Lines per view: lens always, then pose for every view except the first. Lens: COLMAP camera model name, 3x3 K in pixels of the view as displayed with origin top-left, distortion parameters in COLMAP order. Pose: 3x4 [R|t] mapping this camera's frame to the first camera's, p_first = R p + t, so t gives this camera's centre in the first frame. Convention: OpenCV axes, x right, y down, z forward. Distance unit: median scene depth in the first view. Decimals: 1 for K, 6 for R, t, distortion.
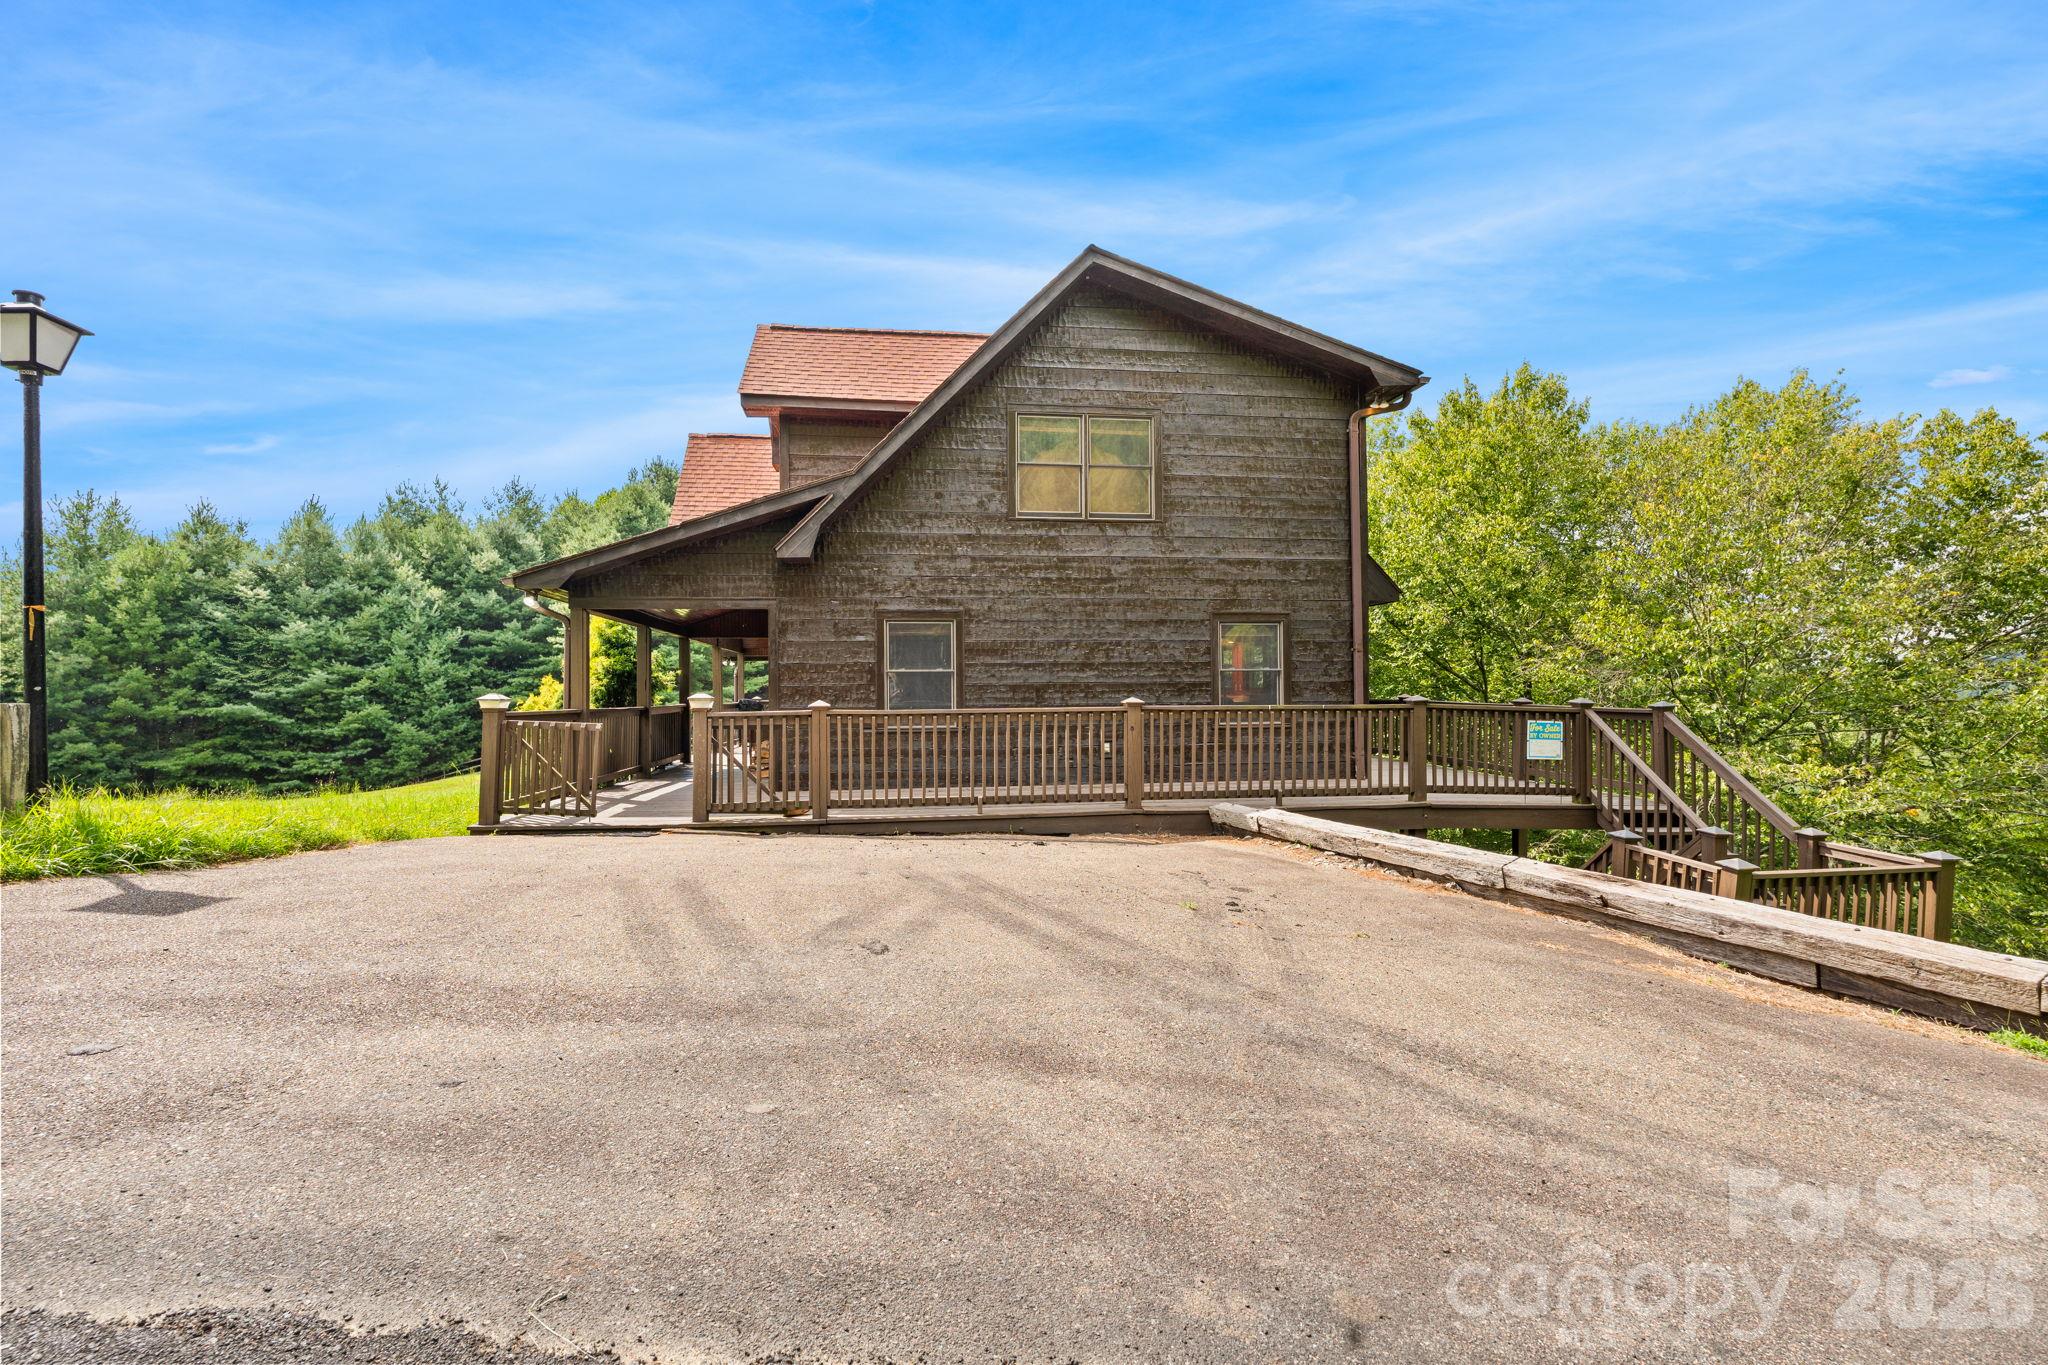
lens RADIAL K [[923.5, 0, 1021.4], [0, 923.5, 683.3], [0, 0, 1]] dist [-0.007689, 0.001141]
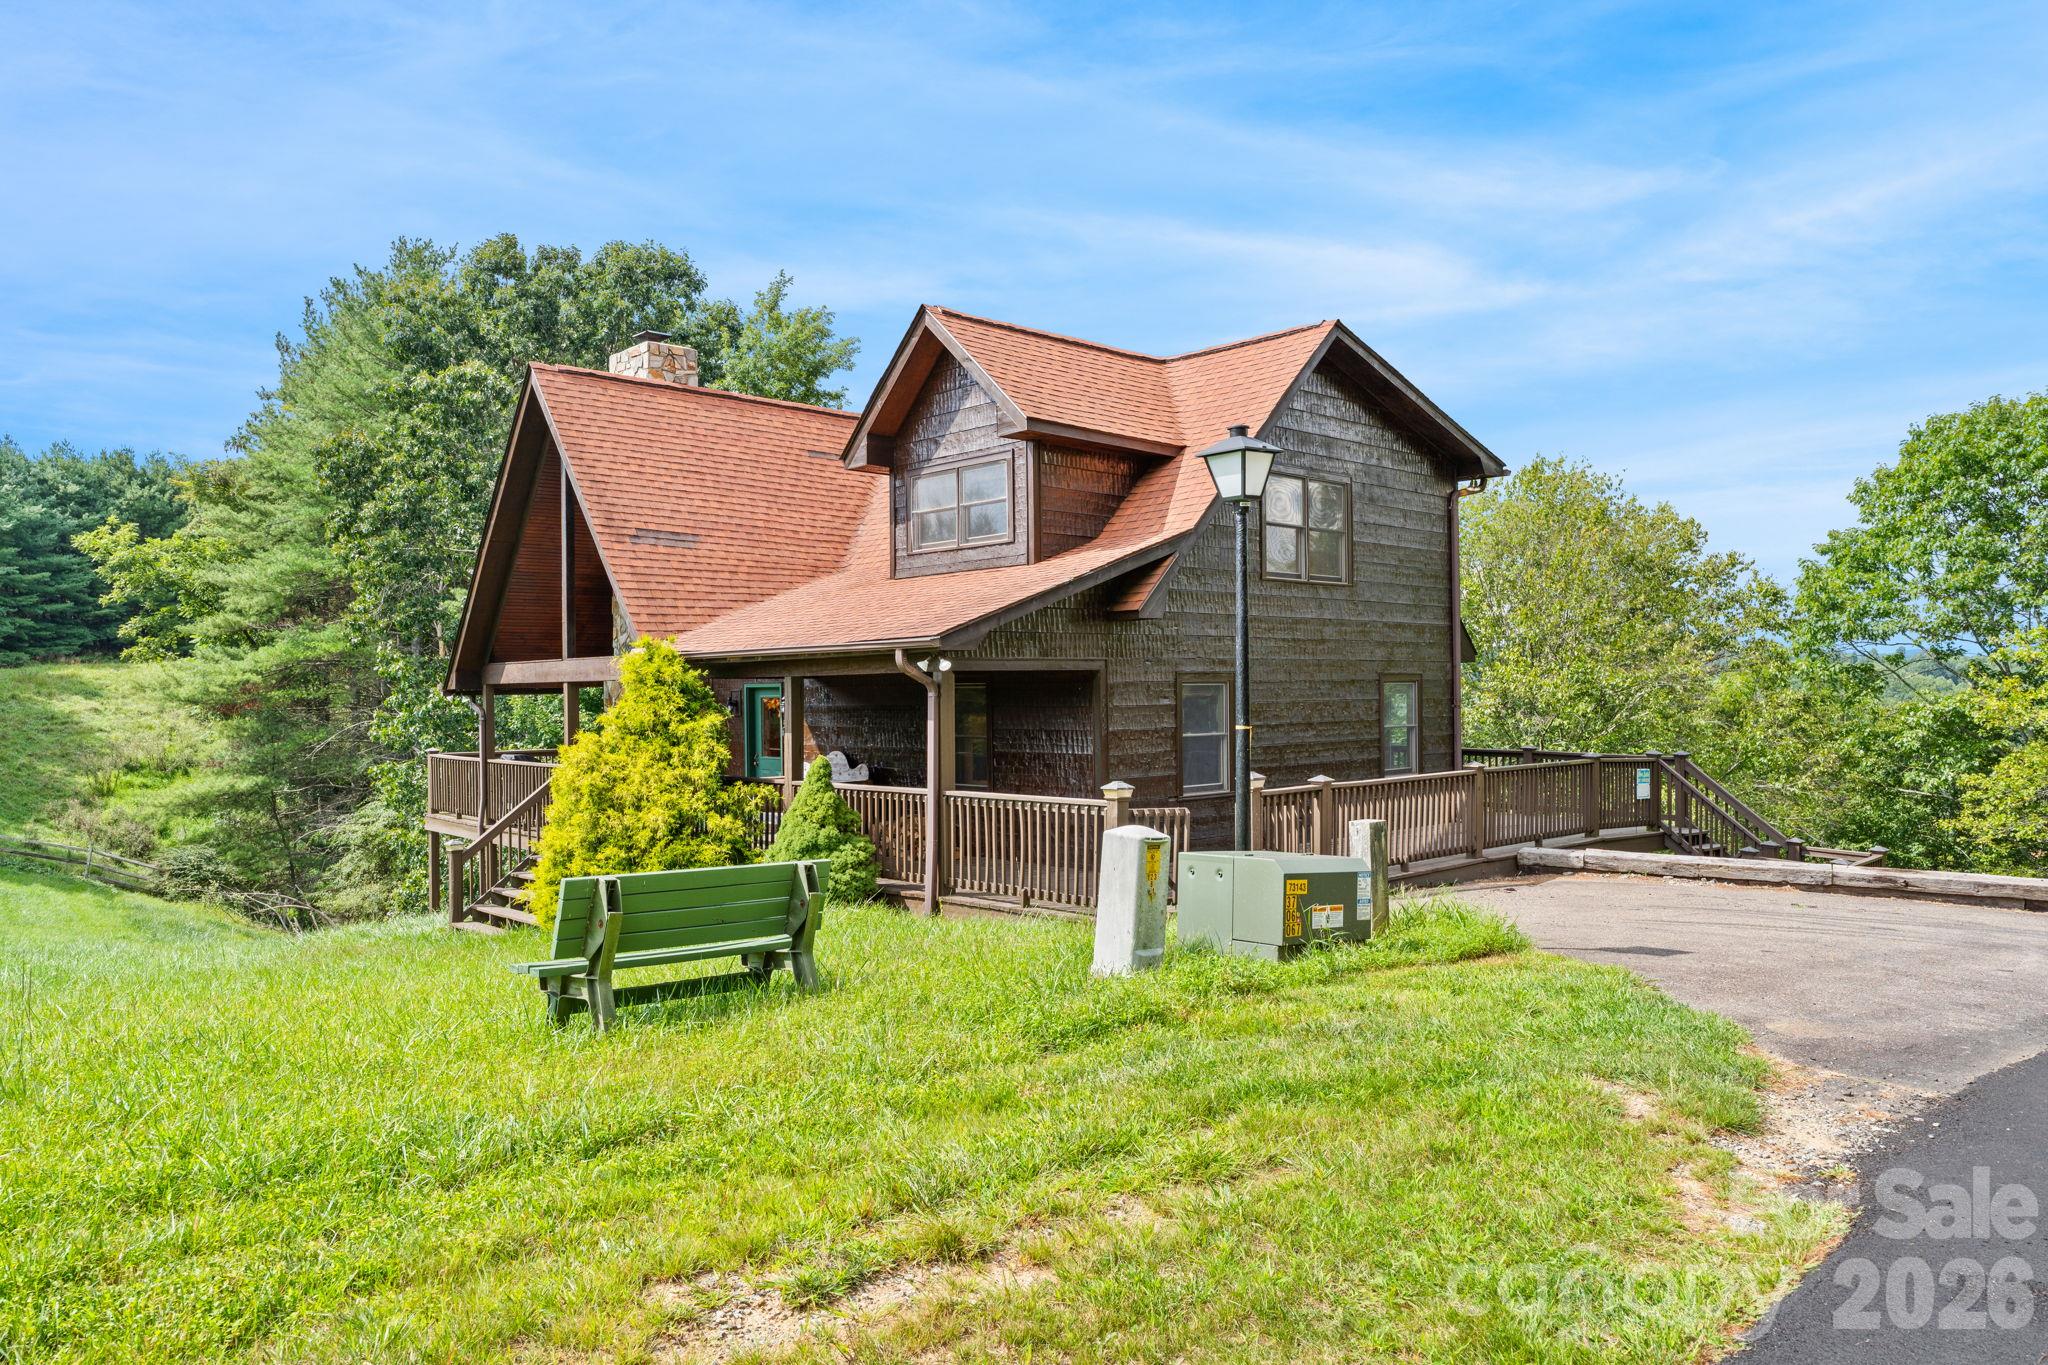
lens RADIAL K [[1476.0, 0, 1024.9], [0, 1476.0, 685.9], [0, 0, 1]] dist [0.003639, 0.004965]
pose [[0.797942, 0.000205, 0.602734, -1.425648], [-0.004072, 0.999979, 0.005051, -0.085825], [-0.602721, -0.006485, 0.797926, -0.132517]]
